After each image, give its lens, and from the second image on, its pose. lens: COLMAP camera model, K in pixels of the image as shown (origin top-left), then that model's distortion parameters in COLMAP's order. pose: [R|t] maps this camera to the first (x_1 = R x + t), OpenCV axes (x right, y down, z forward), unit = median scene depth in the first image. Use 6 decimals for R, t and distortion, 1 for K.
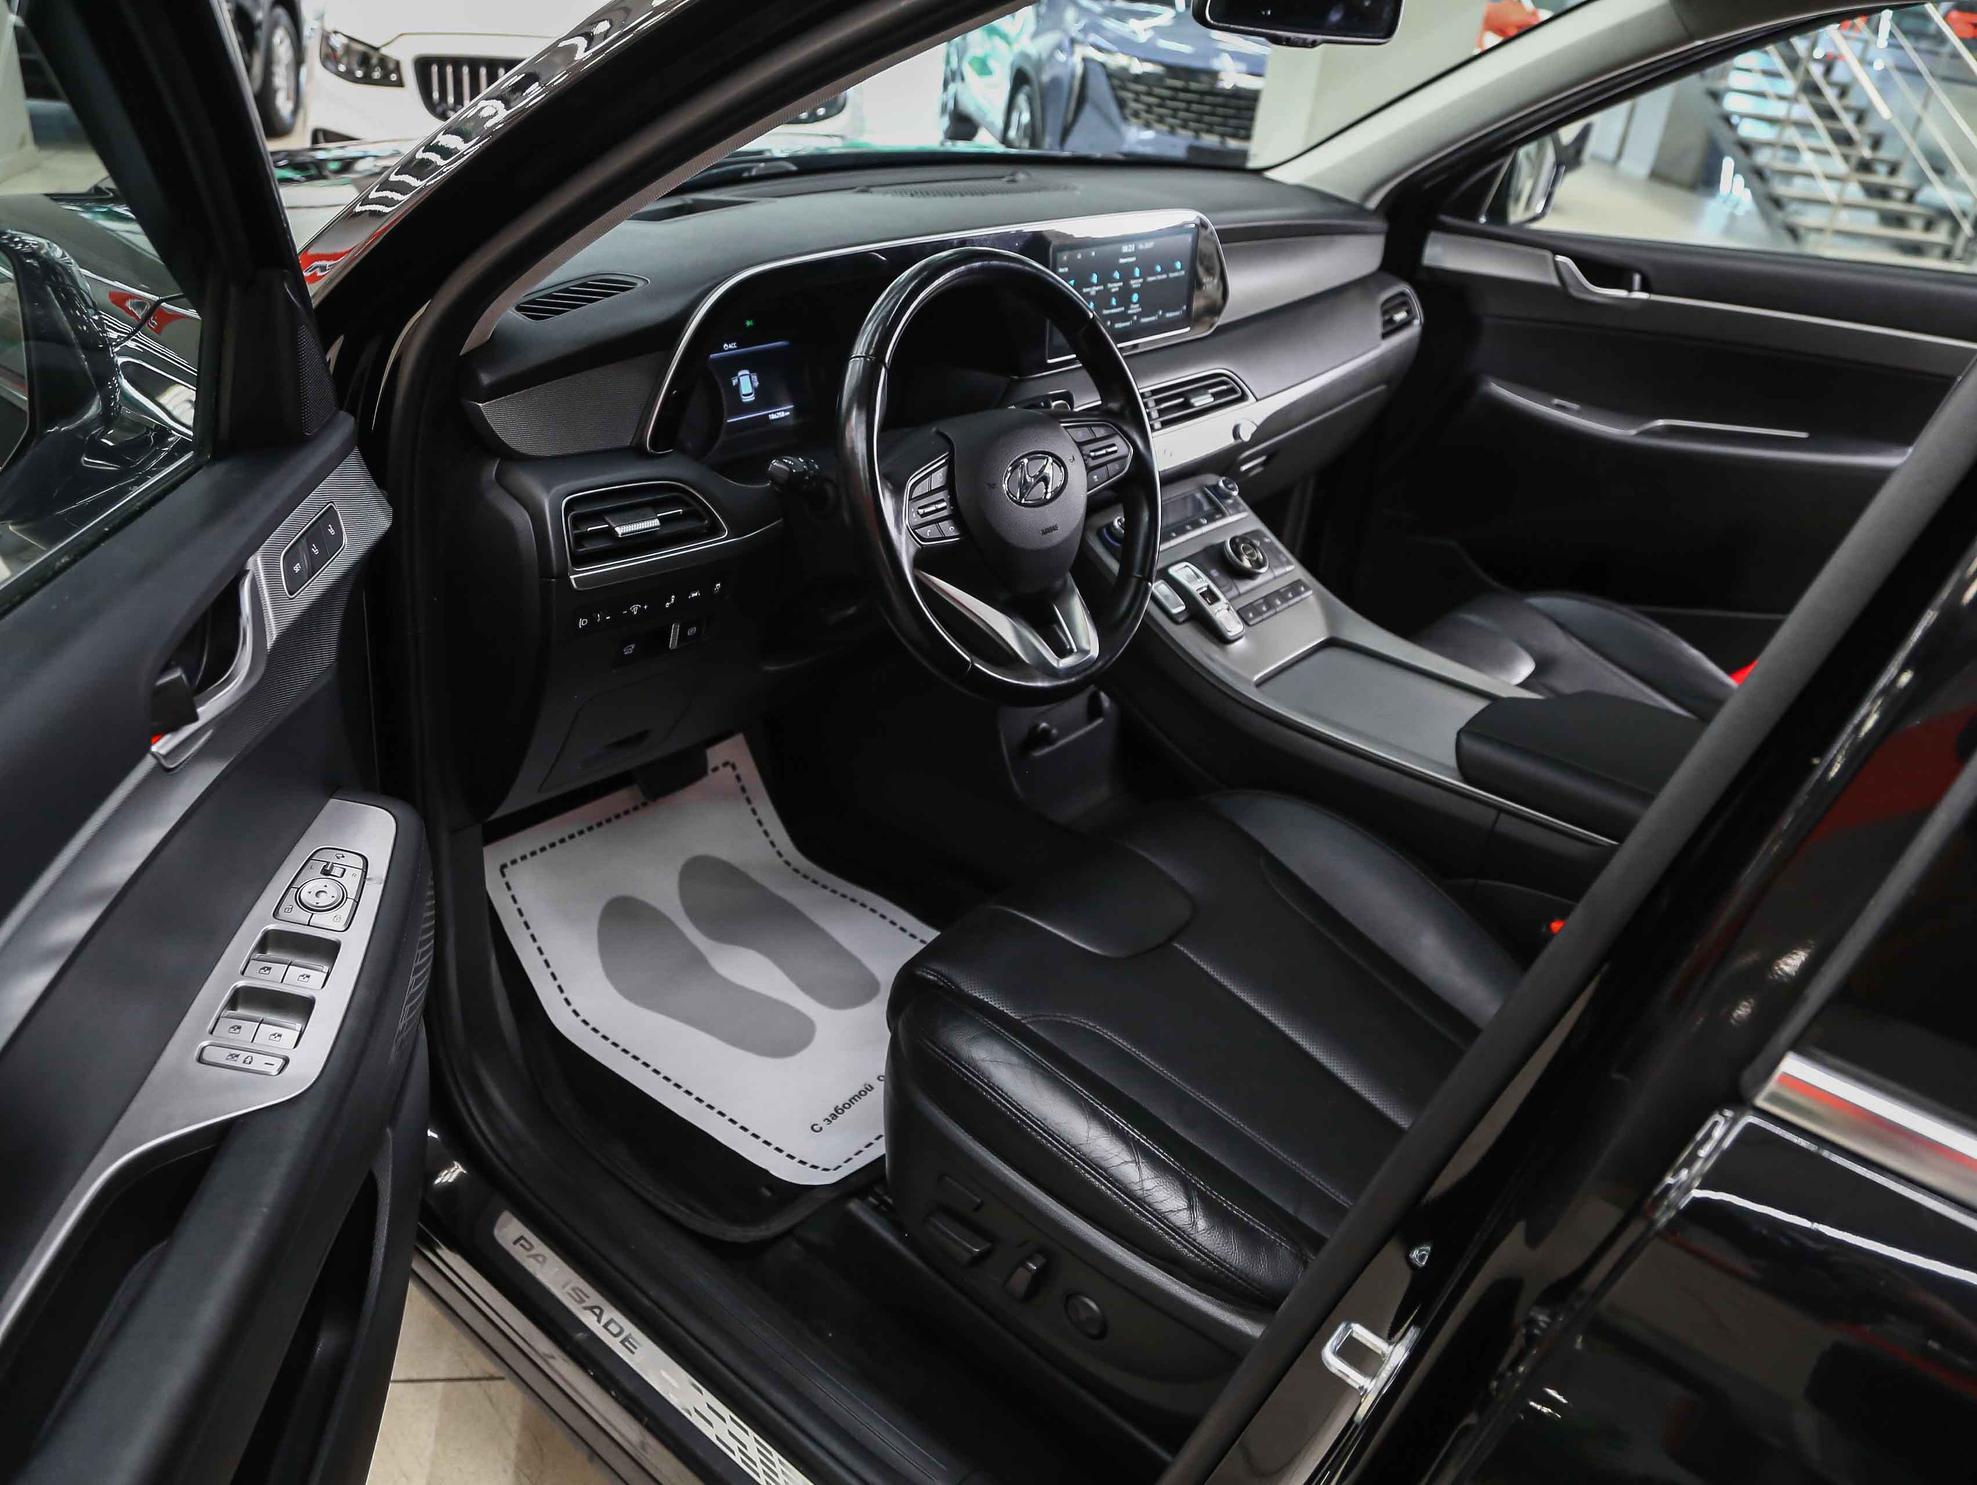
lens RADIAL K [[1546.3, 0, 985.4], [0, 1546.3, 760.7], [0, 0, 1]] dist [-0.124505, 0.072078]
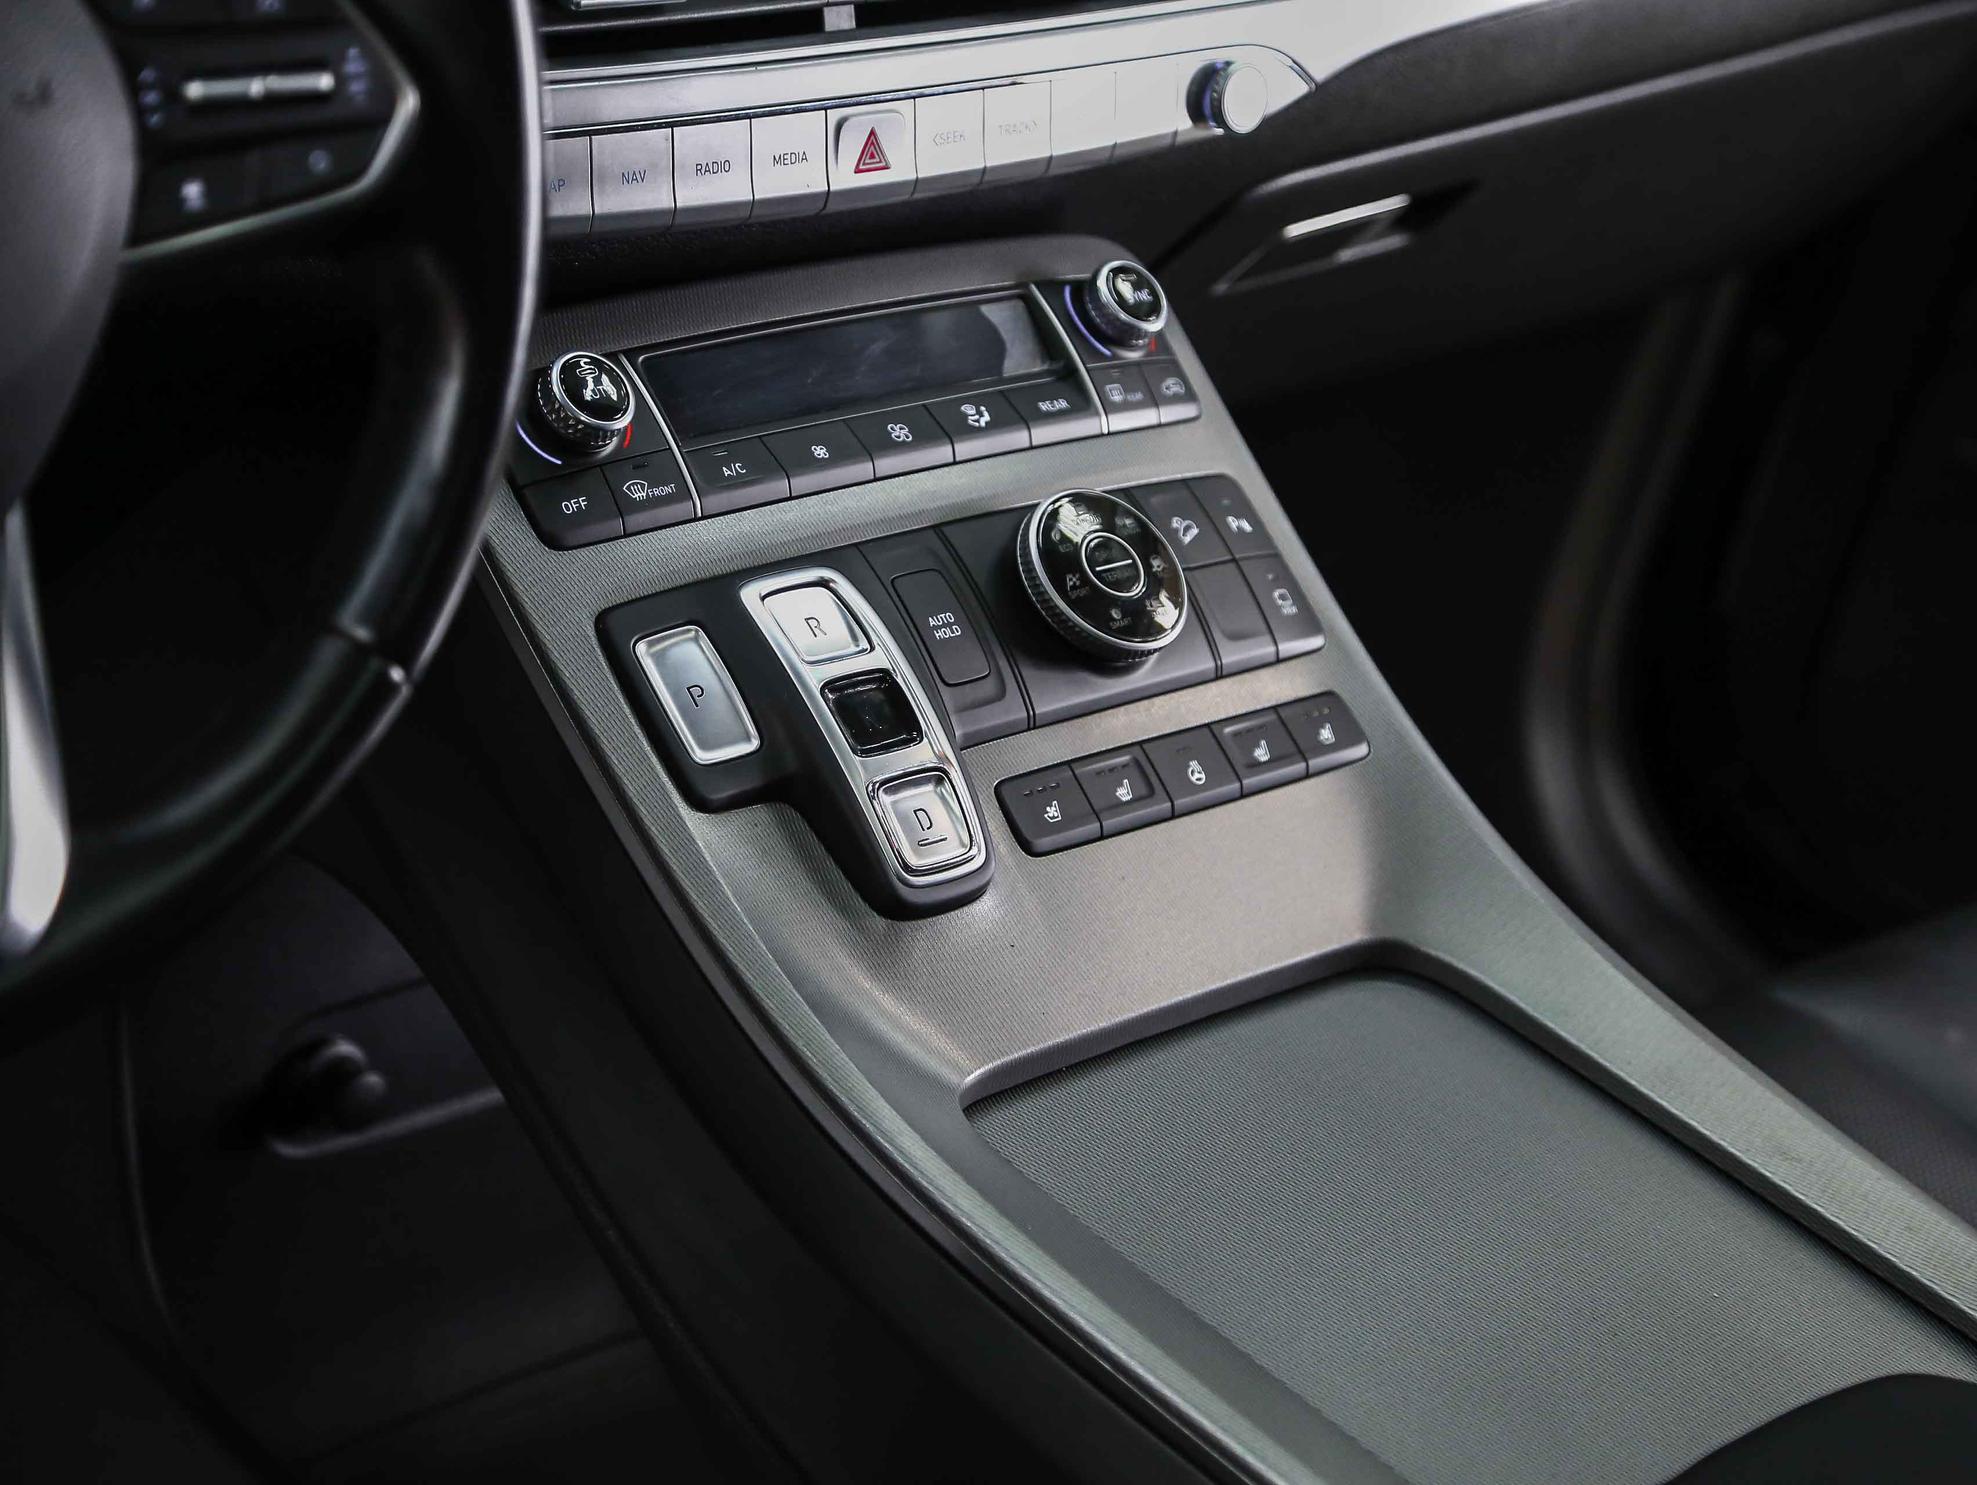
lens RADIAL K [[4344.1, 0, 988.5], [0, 4344.1, 742.5], [0, 0, 1]] dist [0.541806, -4.083389]
pose [[0.983227, 0.177516, -0.041859, 0.182628], [-0.178541, 0.983683, -0.022140, -0.084335], [0.037246, 0.029243, 0.998878, 0.260056]]
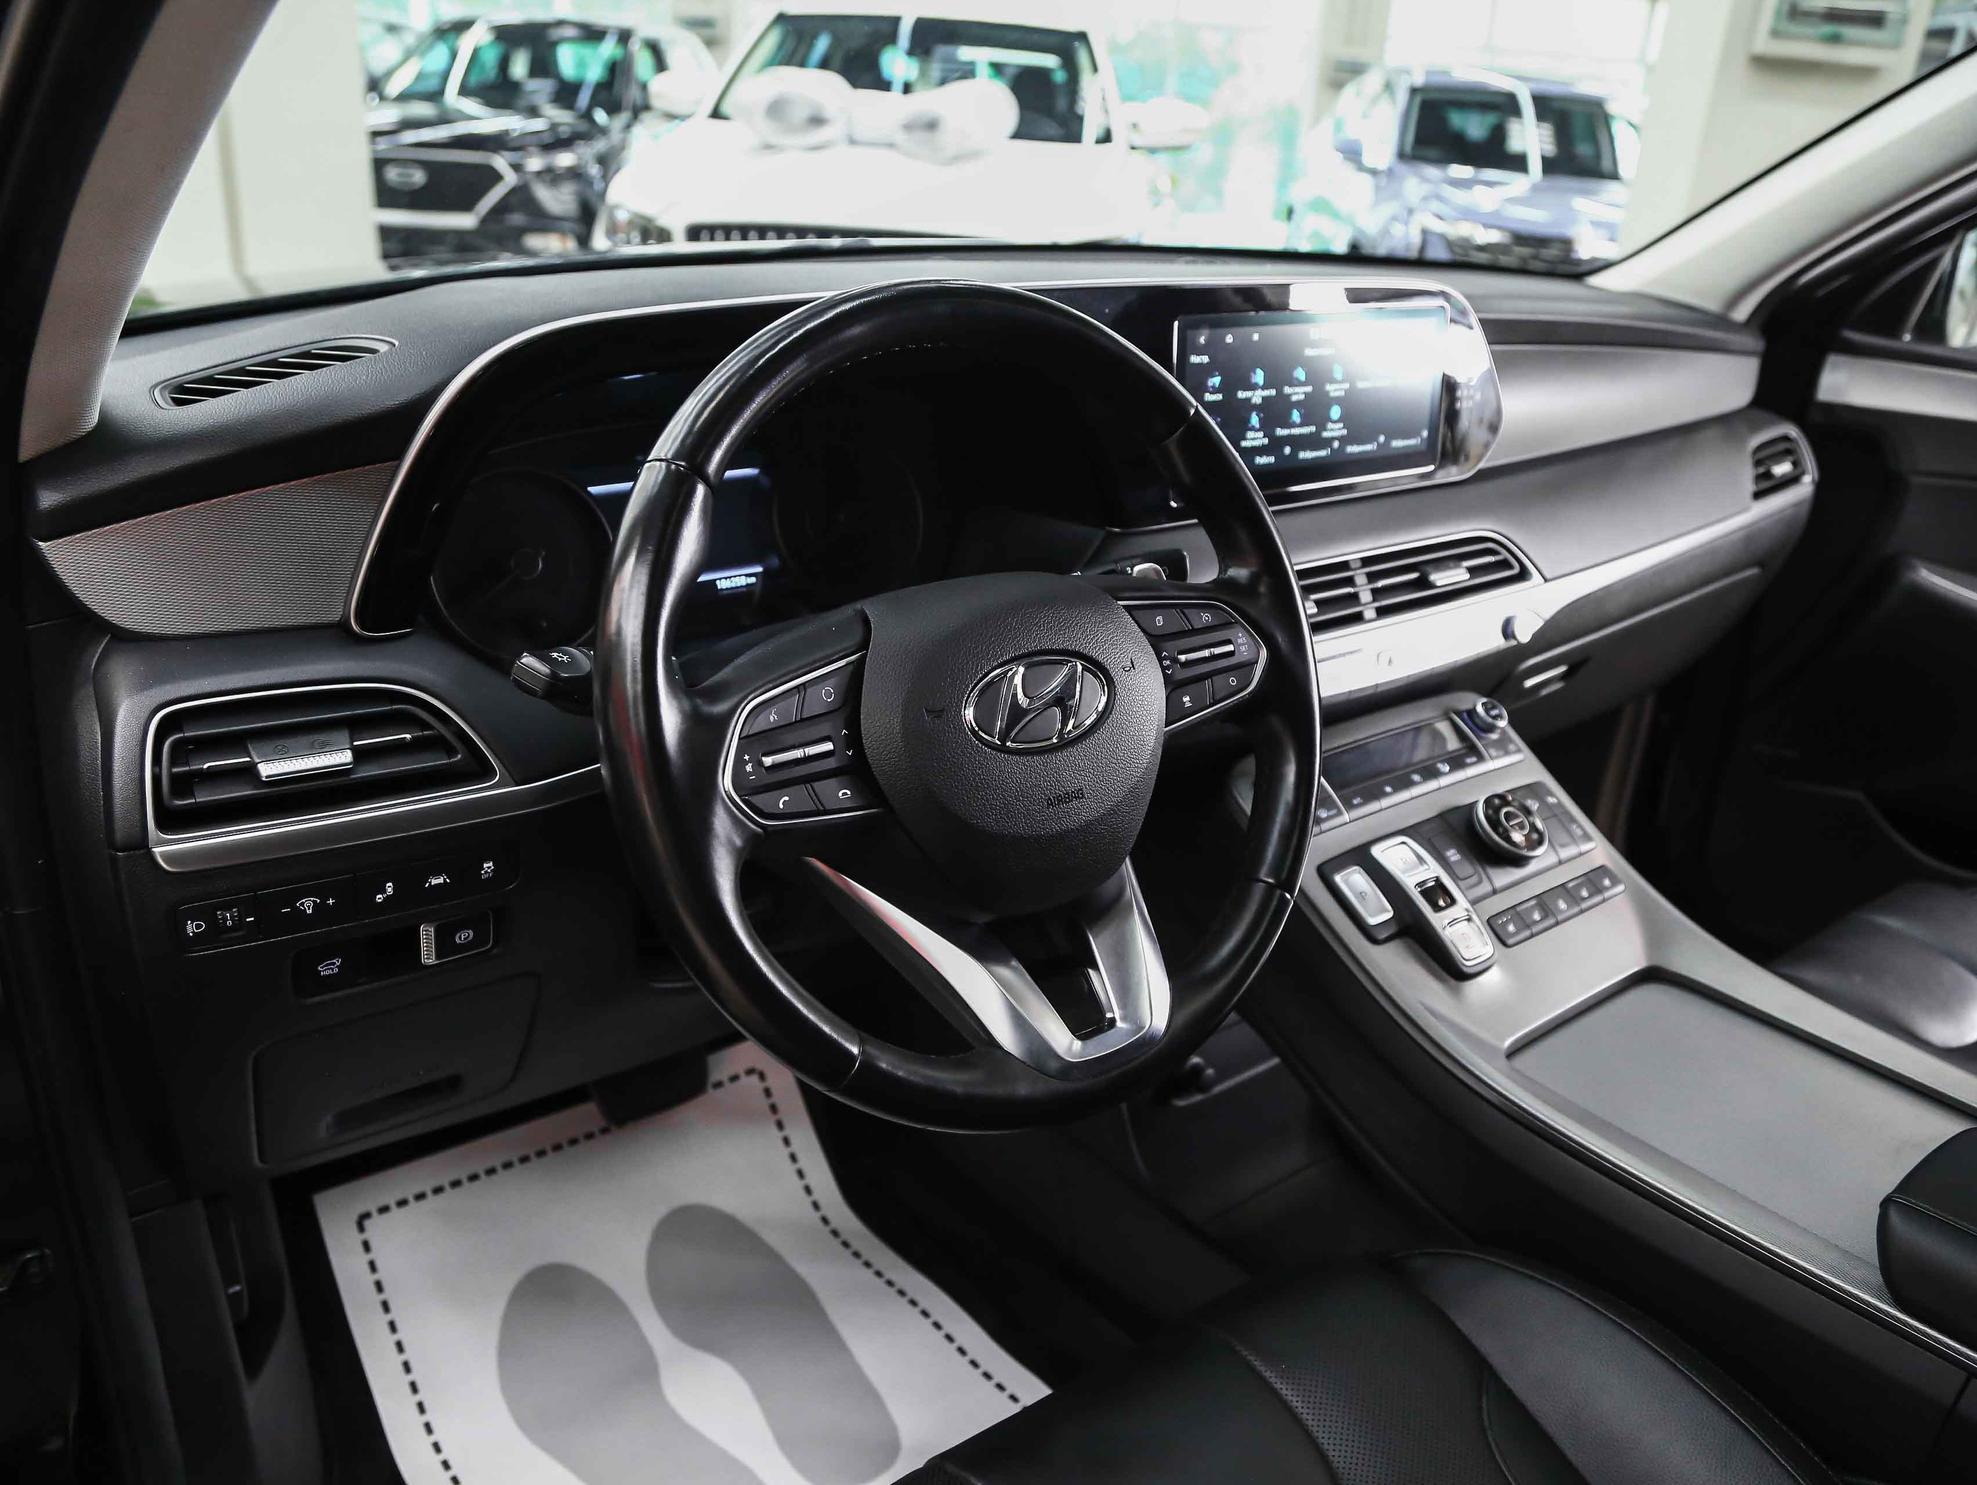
lens RADIAL K [[1546.3, 0, 985.4], [0, 1546.3, 760.7], [0, 0, 1]] dist [-0.124505, 0.072078]
pose [[0.974141, 0.043046, -0.221802, 0.097079], [-0.069718, 0.991047, -0.113863, -0.073983], [0.214915, 0.126382, 0.968421, 0.353894]]
